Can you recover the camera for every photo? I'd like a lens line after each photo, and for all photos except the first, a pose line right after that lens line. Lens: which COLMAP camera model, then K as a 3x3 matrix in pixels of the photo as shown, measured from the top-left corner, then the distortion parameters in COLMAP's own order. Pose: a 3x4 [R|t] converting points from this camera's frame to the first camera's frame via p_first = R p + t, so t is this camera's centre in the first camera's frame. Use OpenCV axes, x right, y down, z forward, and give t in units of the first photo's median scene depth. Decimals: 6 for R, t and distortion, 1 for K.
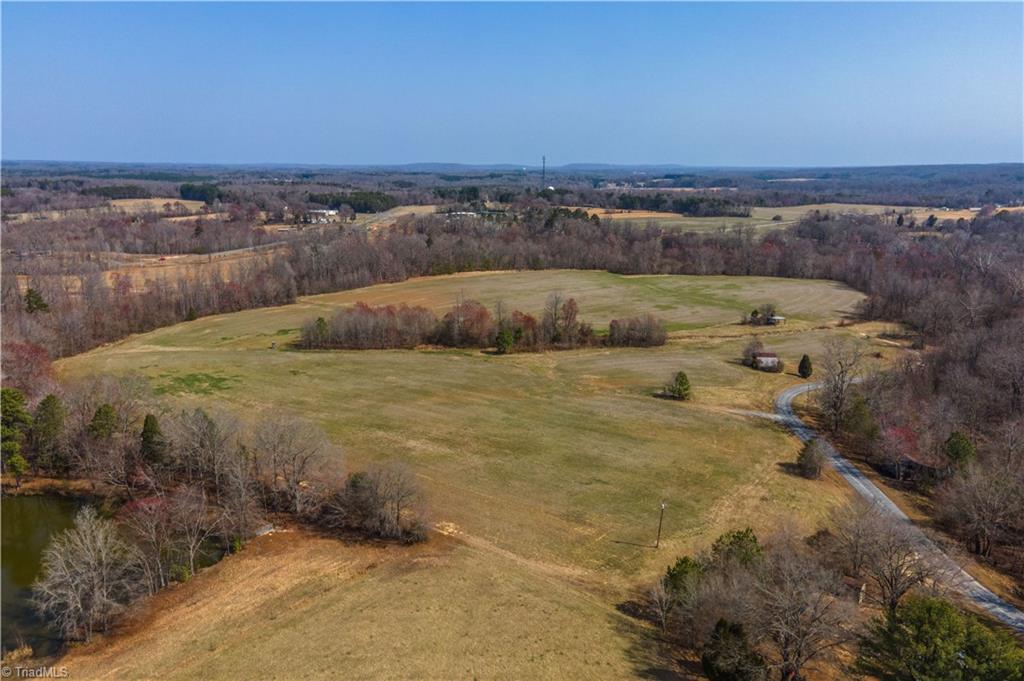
lens RADIAL K [[774.7, 0, 512.0], [0, 774.7, 340.5], [0, 0, 1]] dist [0.005554, 0.075086]
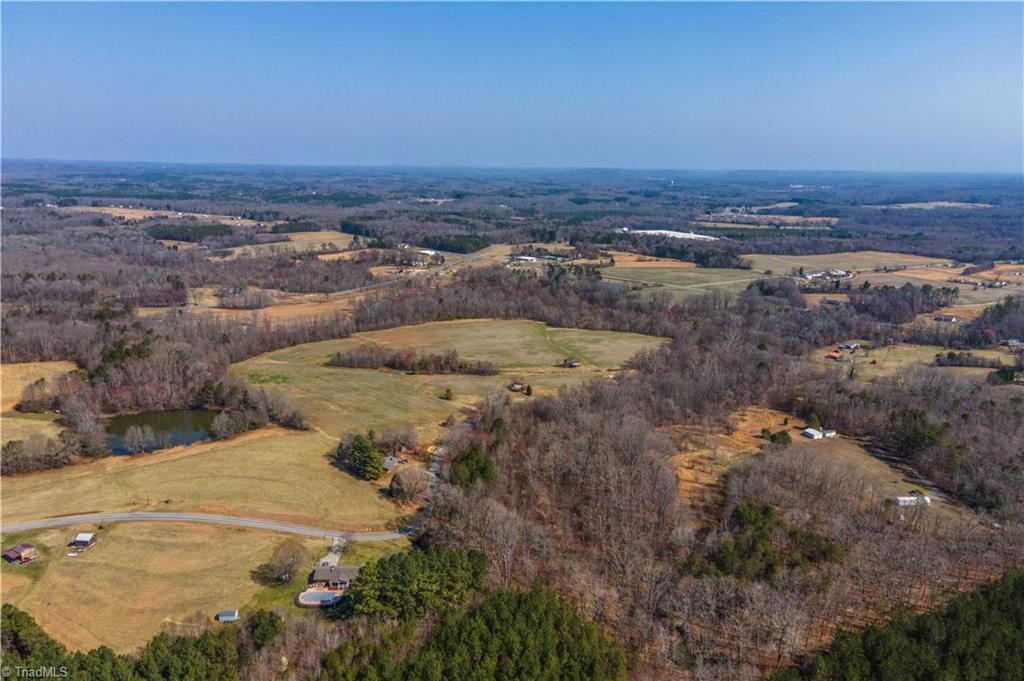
lens RADIAL K [[774.7, 0, 512.0], [0, 774.7, 340.5], [0, 0, 1]] dist [0.005554, 0.075086]
pose [[0.974560, 0.060573, -0.215787, 0.699057], [-0.059903, 0.998158, 0.009651, -0.112008], [0.215974, 0.003521, 0.976393, -1.036592]]
